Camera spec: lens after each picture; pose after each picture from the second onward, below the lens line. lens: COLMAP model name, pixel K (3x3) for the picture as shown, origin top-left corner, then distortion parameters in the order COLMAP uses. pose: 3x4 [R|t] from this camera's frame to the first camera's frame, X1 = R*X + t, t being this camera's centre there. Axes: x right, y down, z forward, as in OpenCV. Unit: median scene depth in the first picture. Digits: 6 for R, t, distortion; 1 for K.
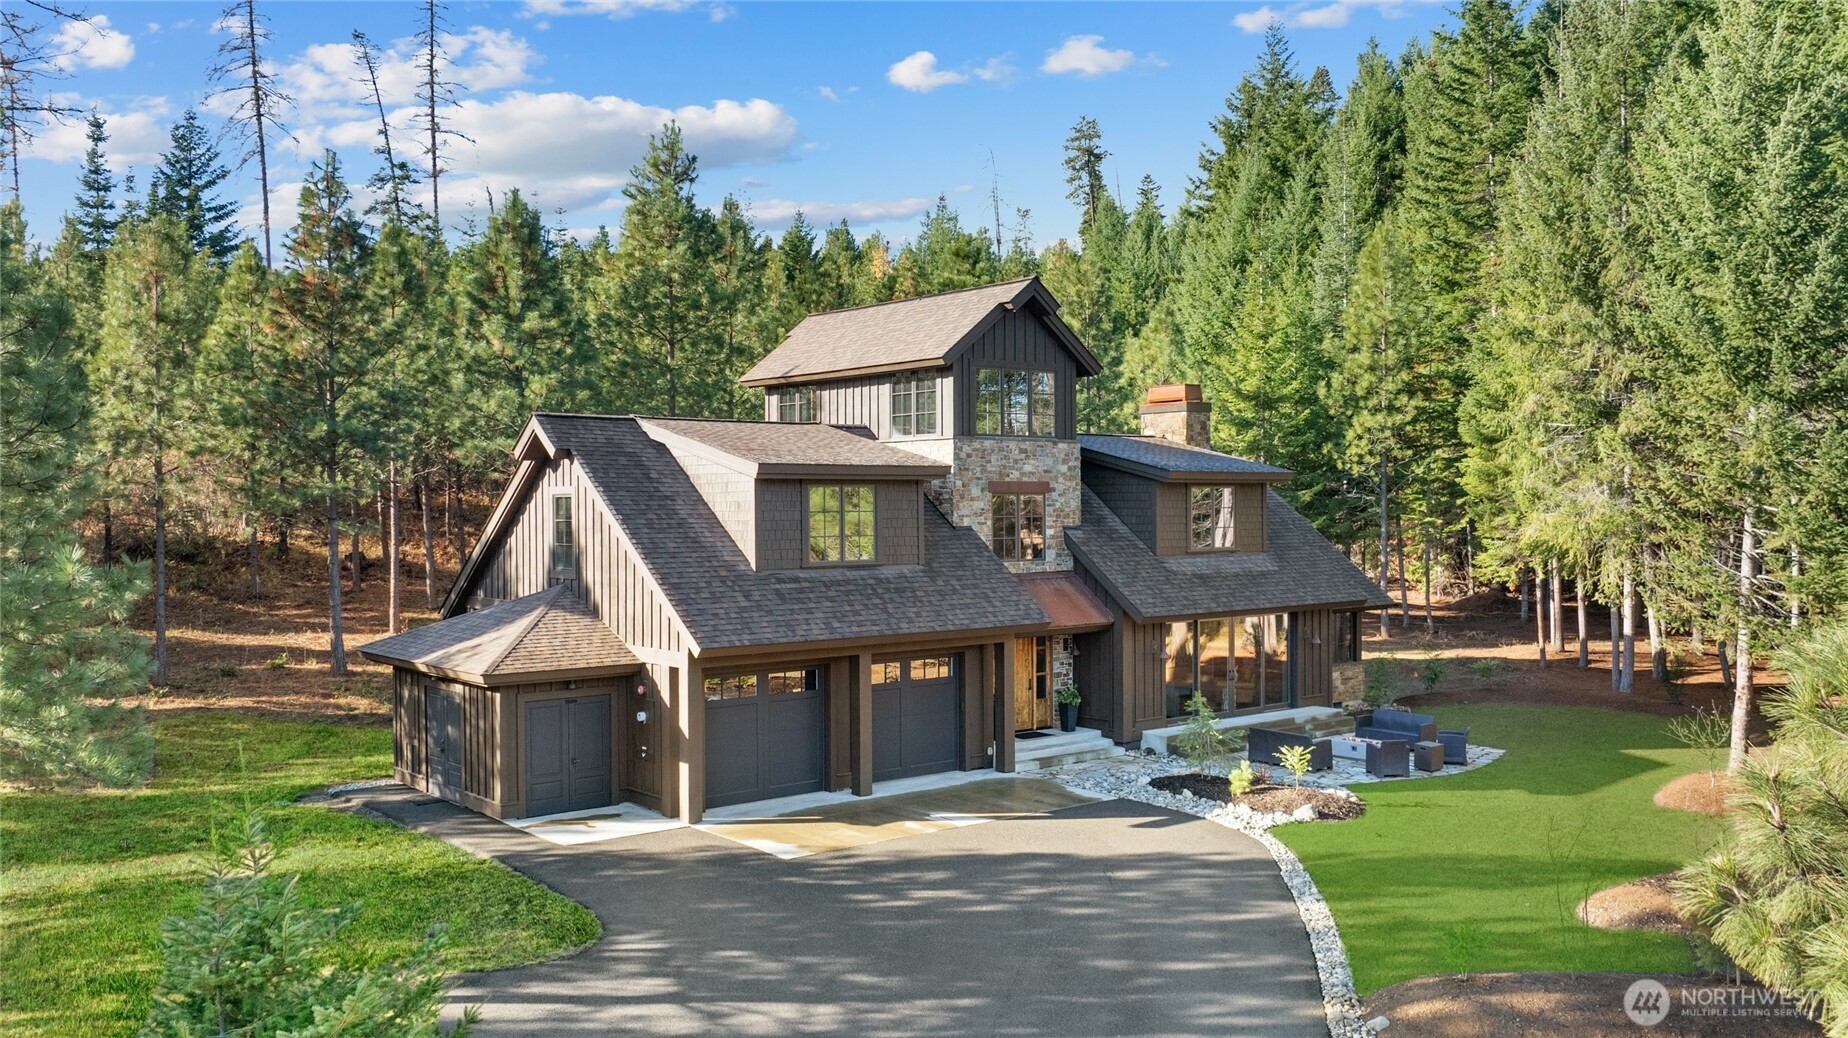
lens RADIAL K [[1679.3, 0, 962.9], [0, 1679.3, 546.6], [0, 0, 1]] dist [0.004534, -0.029245]
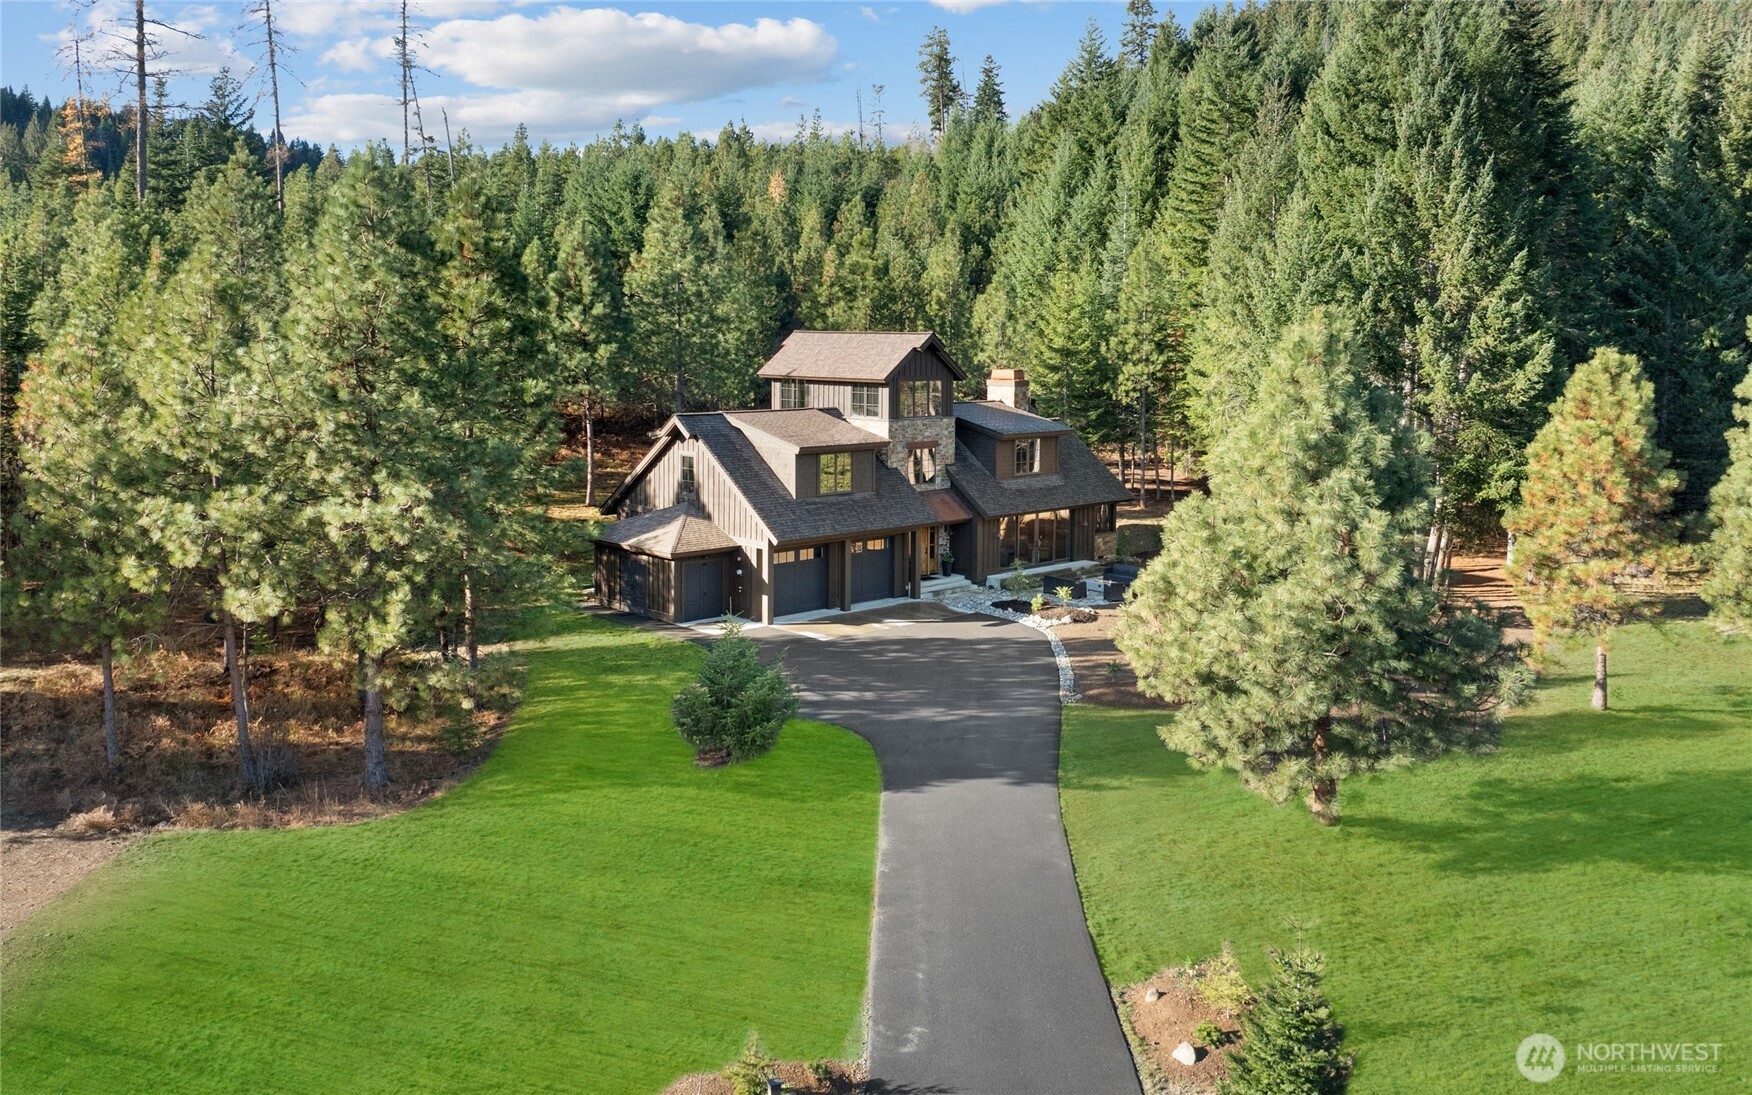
lens RADIAL K [[1706.7, 0, 876.4], [0, 1706.7, 543.3], [0, 0, 1]] dist [-0.026597, 0.006347]
pose [[0.998842, 0.000626, 0.048116, -0.104931], [-0.005879, 0.994013, 0.109105, -0.129663], [-0.047760, -0.109261, 0.992865, -0.851497]]
